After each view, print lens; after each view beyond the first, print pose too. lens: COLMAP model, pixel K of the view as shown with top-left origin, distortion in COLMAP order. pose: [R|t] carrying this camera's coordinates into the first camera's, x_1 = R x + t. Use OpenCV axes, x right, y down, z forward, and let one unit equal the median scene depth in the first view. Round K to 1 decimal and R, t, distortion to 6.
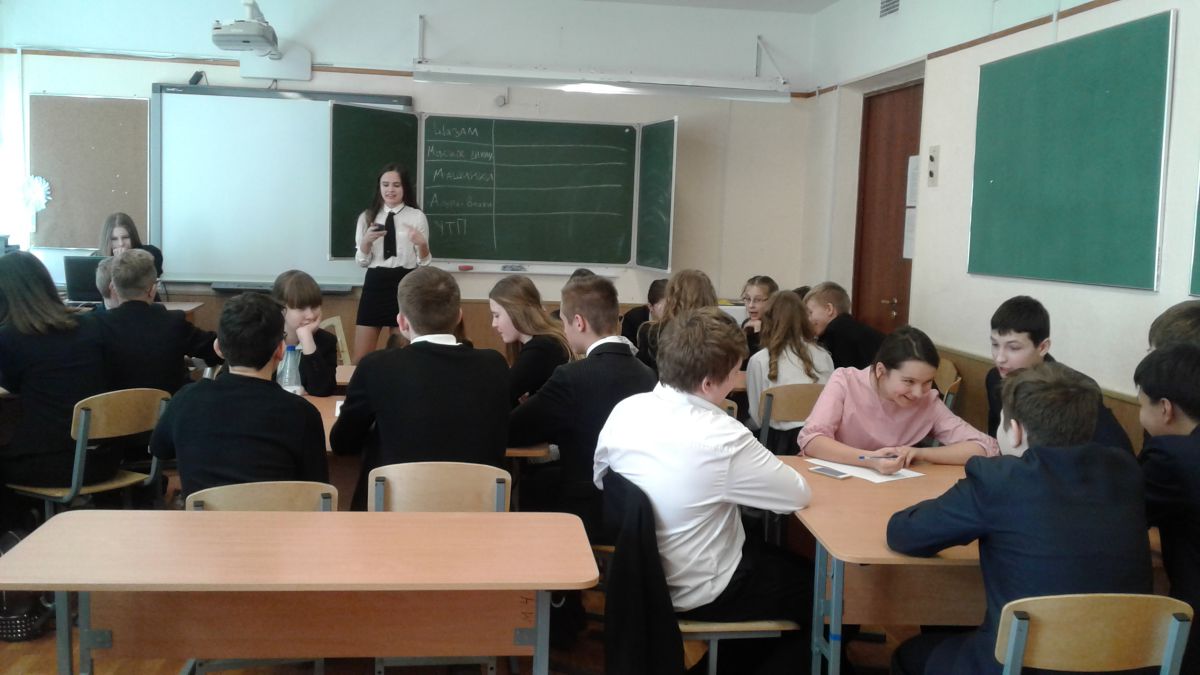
lens RADIAL K [[1164.7, 0, 602.6], [0, 1164.7, 356.3], [0, 0, 1]] dist [0.108554, -0.254786]
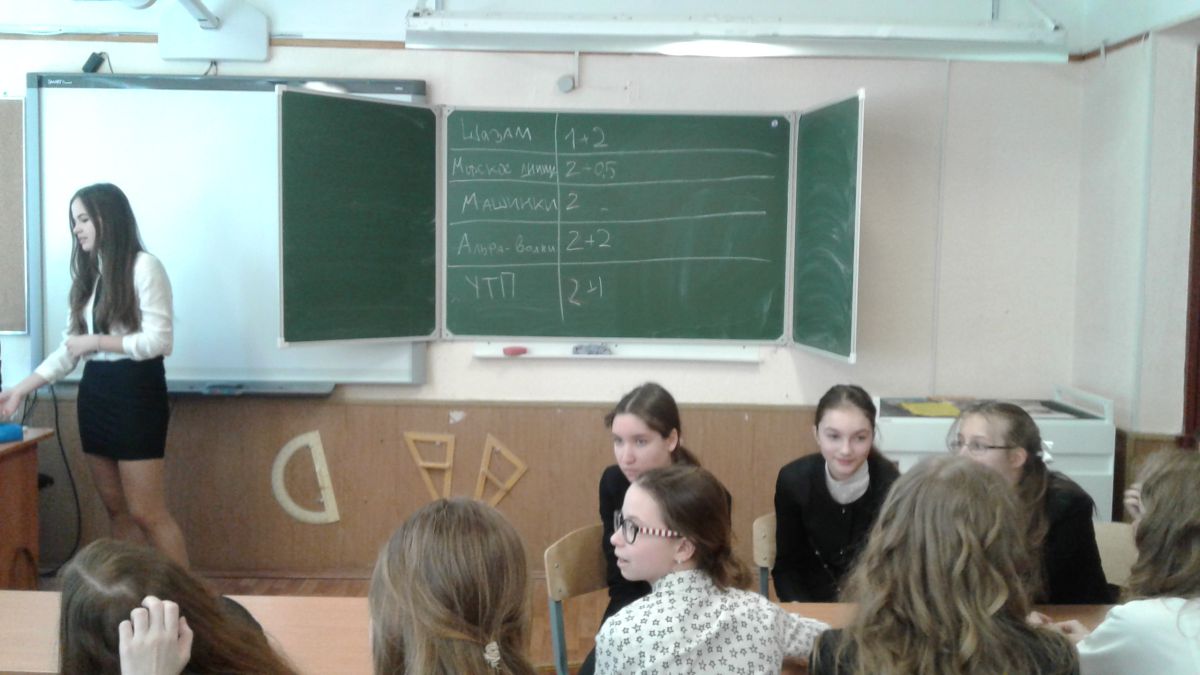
lens RADIAL K [[1130.7, 0, 603.7], [0, 1130.7, 320.1], [0, 0, 1]] dist [0.088369, -0.216597]
pose [[0.991259, -0.010982, -0.131472, 0.009553], [0.004306, 0.998692, -0.050951, -0.063410], [0.131860, 0.049940, 0.990010, 0.425185]]
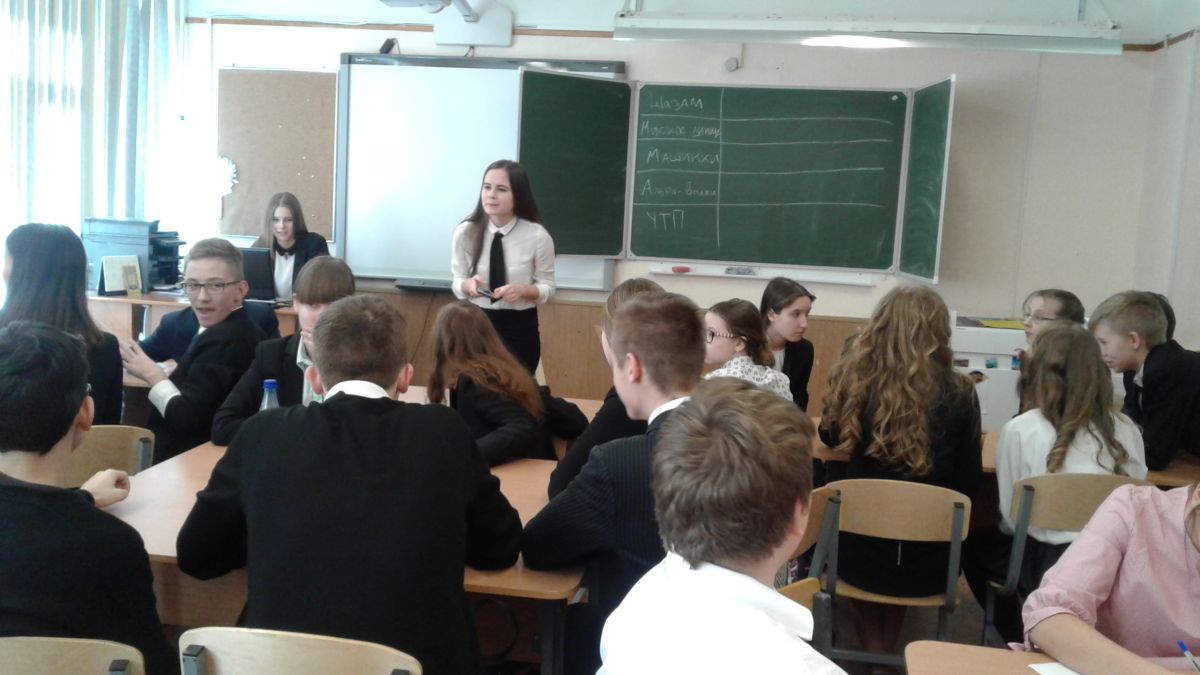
lens RADIAL K [[1145.1, 0, 582.4], [0, 1145.1, 353.1], [0, 0, 1]] dist [0.109739, -0.267617]
pose [[0.953975, 0.049205, -0.295822, 0.060830], [-0.049274, 0.998759, 0.007226, -0.020127], [0.295810, 0.007682, 0.955216, 0.216283]]
